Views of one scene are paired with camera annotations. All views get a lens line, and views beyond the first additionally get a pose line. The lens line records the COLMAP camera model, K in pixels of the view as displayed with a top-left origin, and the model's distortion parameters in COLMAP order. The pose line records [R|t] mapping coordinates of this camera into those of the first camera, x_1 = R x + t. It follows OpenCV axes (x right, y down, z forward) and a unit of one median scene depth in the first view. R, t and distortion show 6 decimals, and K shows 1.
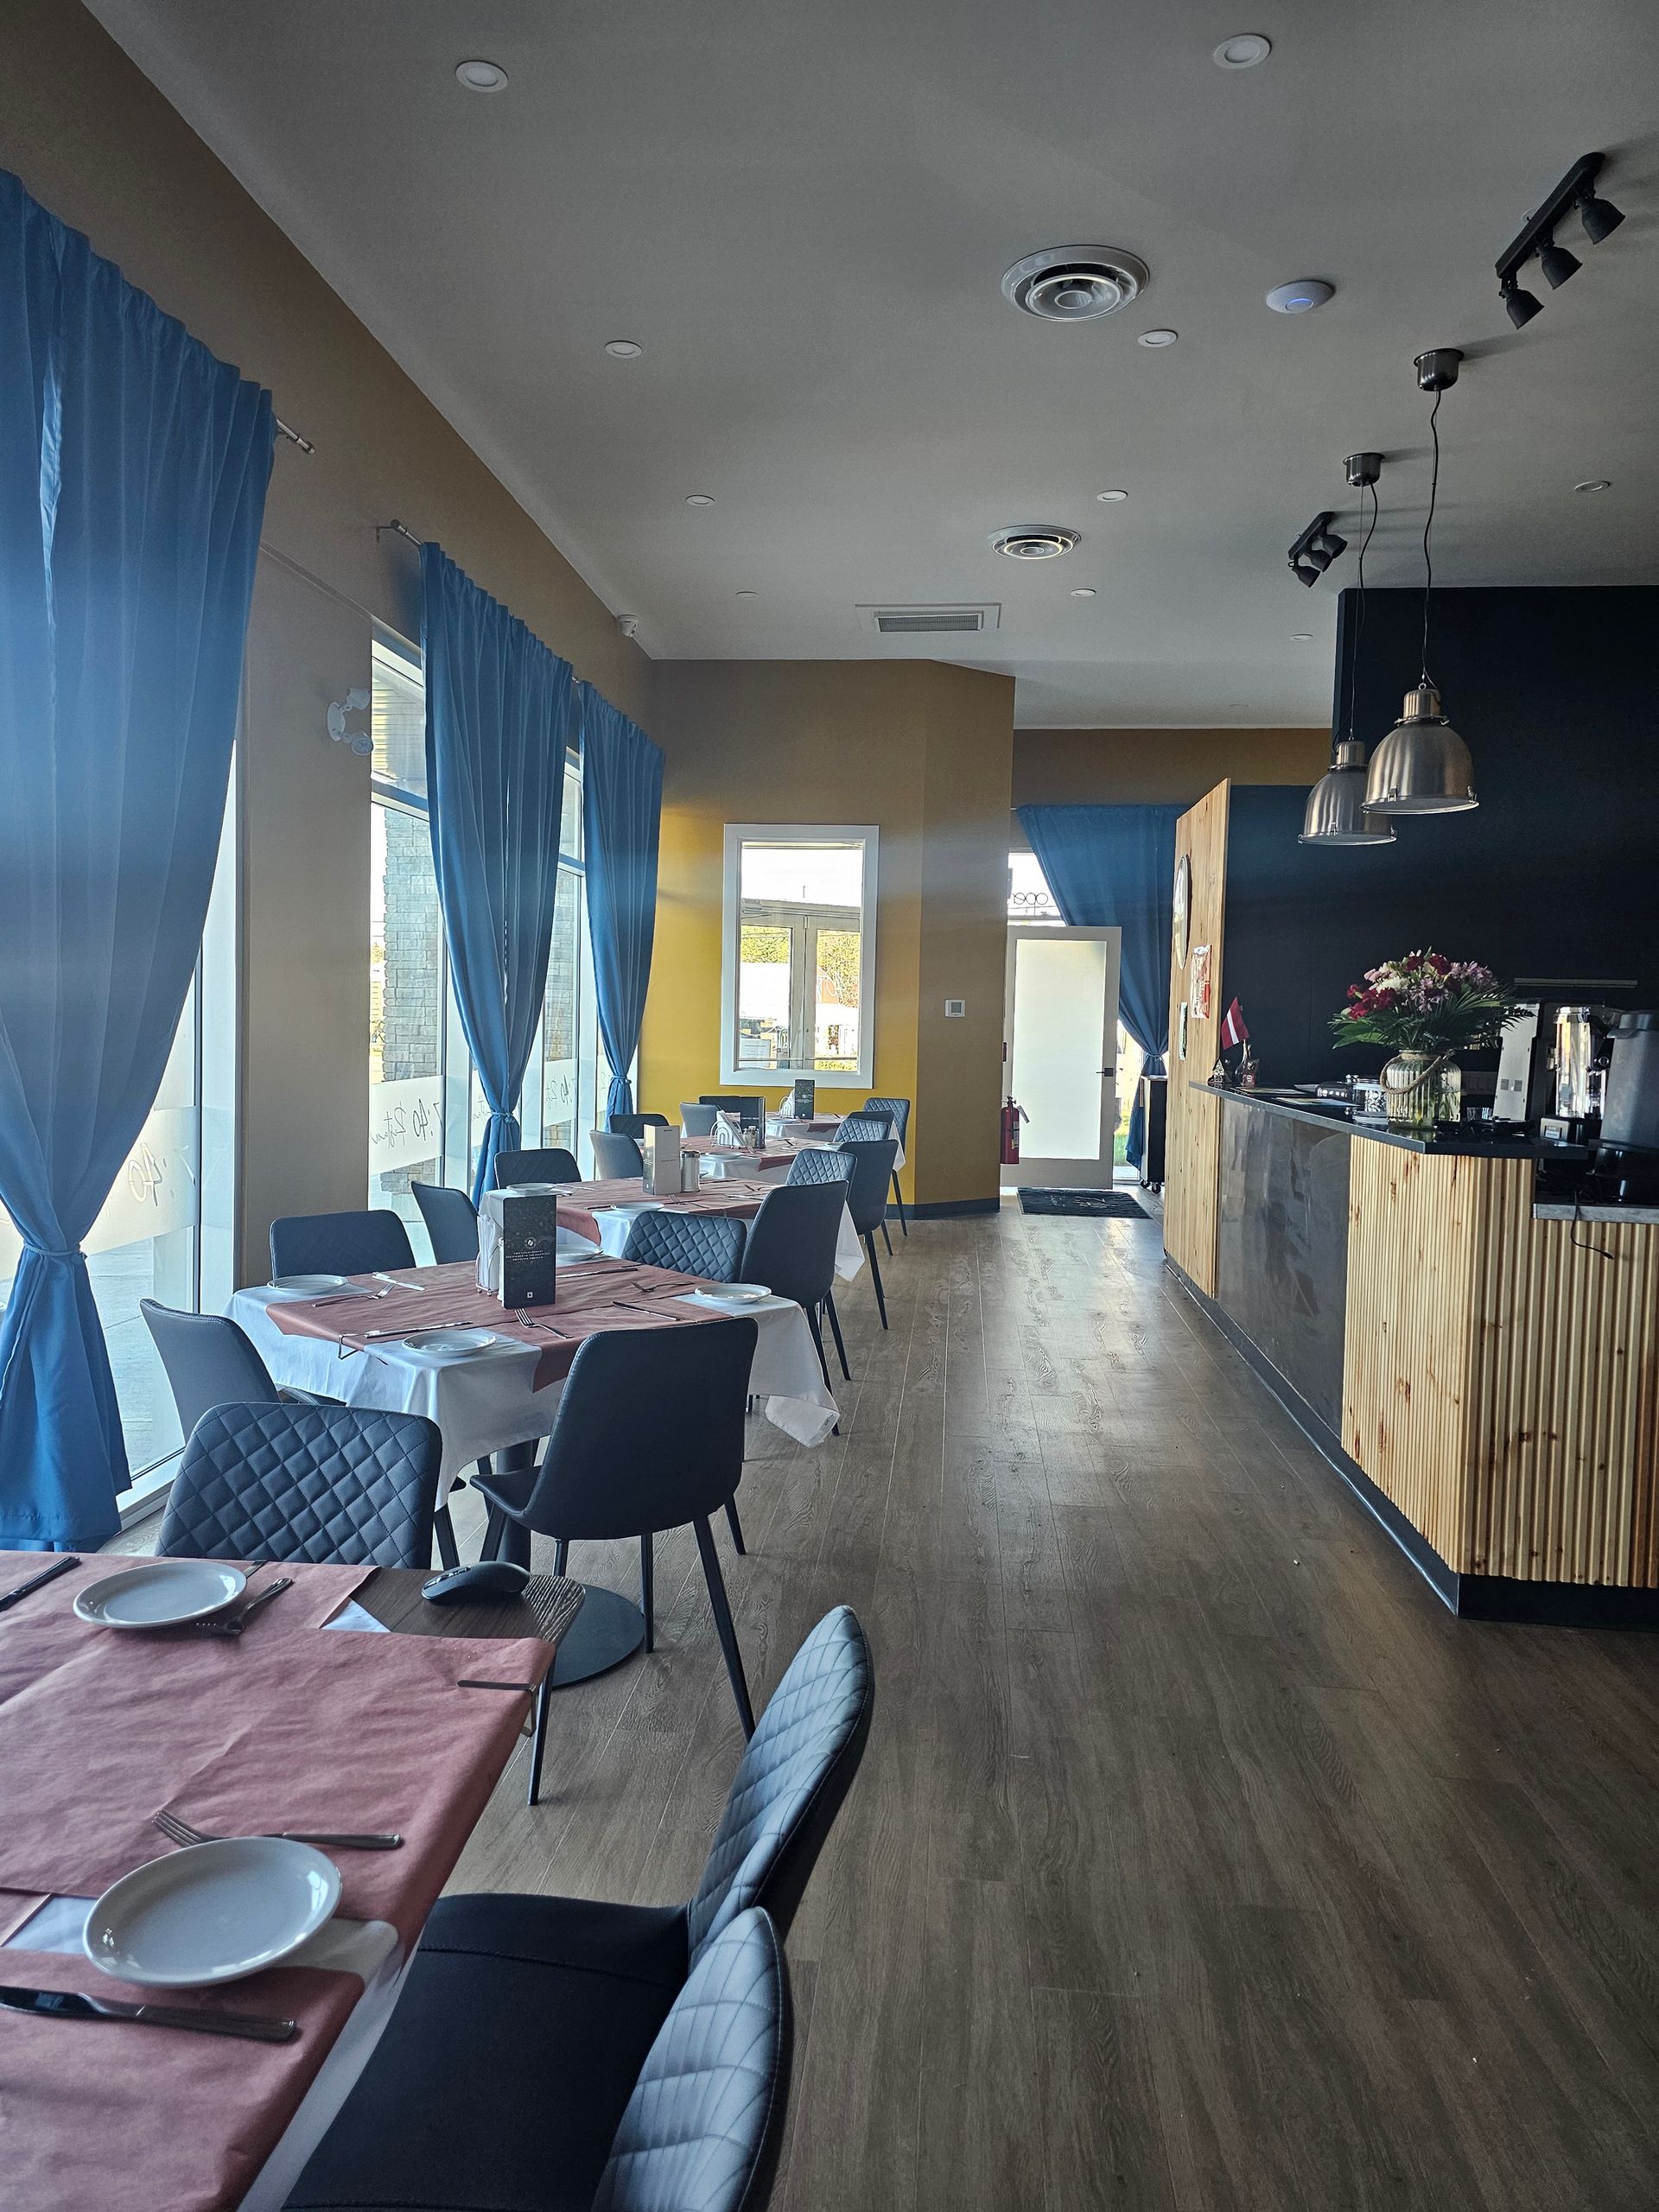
lens RADIAL K [[1463.9, 0, 821.2], [0, 1463.9, 1064.3], [0, 0, 1]] dist [0.034353, -0.050359]
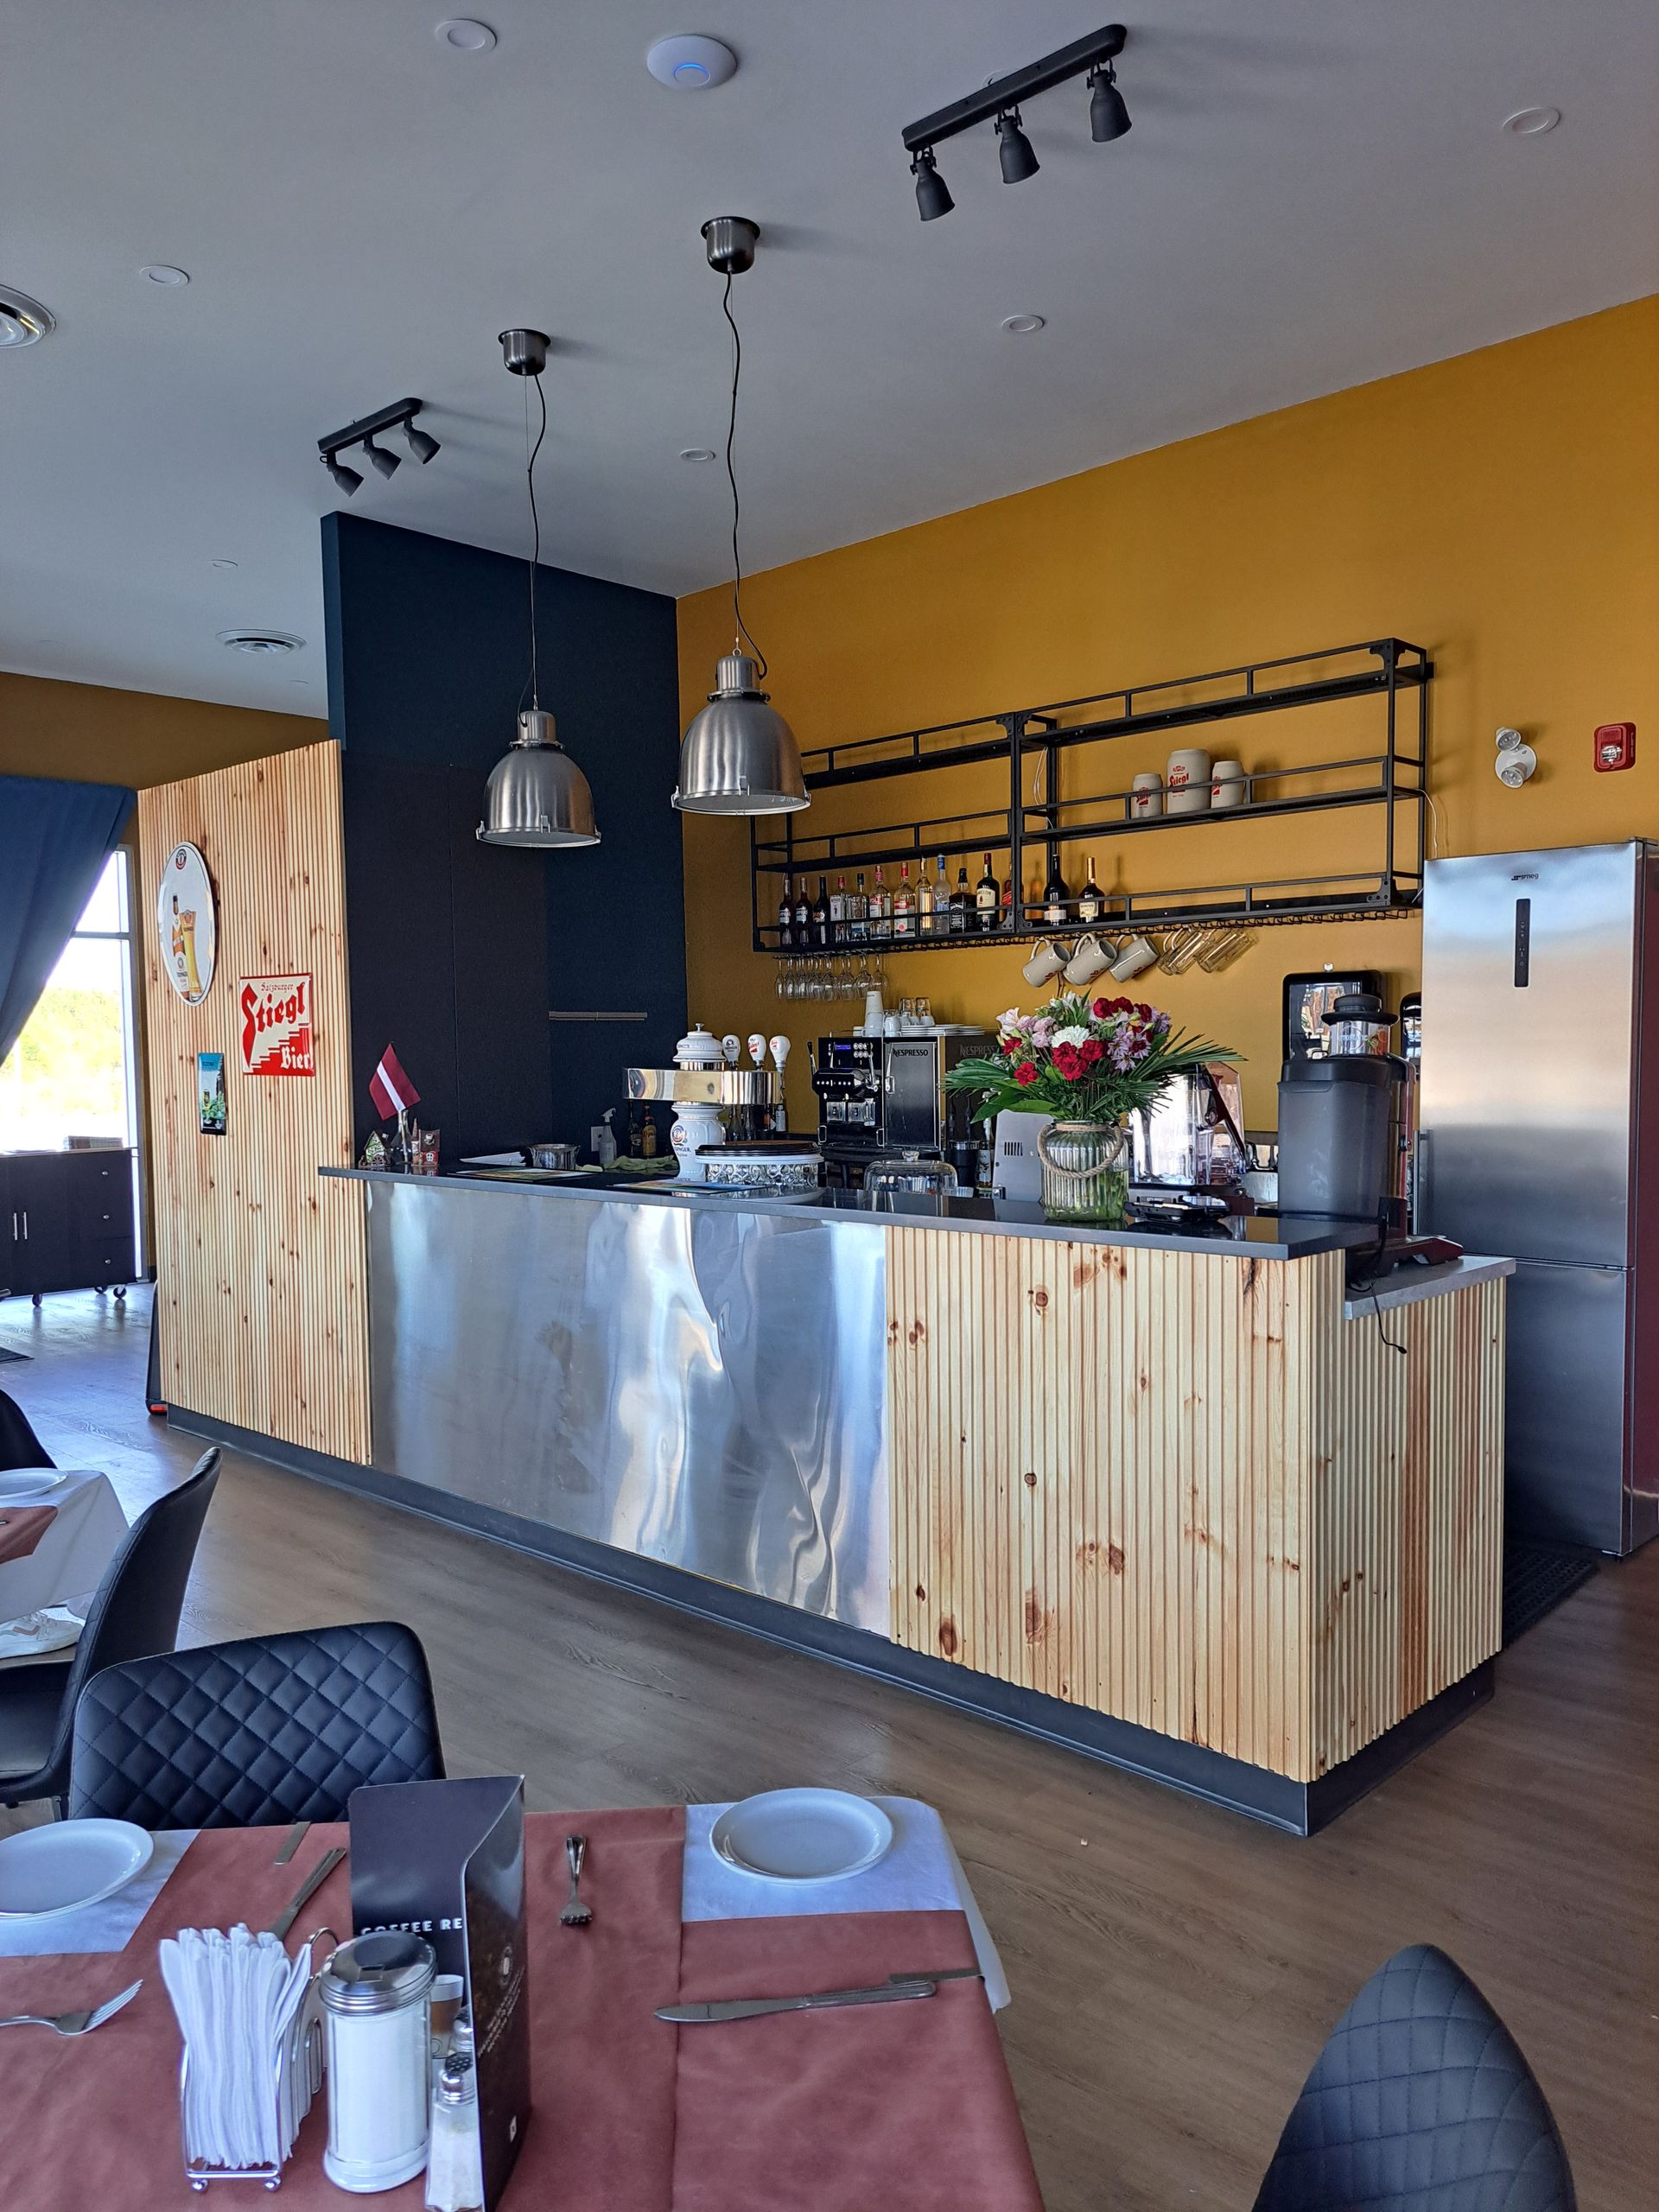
lens RADIAL K [[1541.5, 0, 829.5], [0, 1541.5, 1106.0], [0, 0, 1]] dist [0.075761, -0.085956]
pose [[0.613763, -0.071442, 0.786251, -0.240041], [0.061815, 0.997189, 0.042355, -0.044928], [-0.787066, 0.022606, 0.616454, 0.455119]]
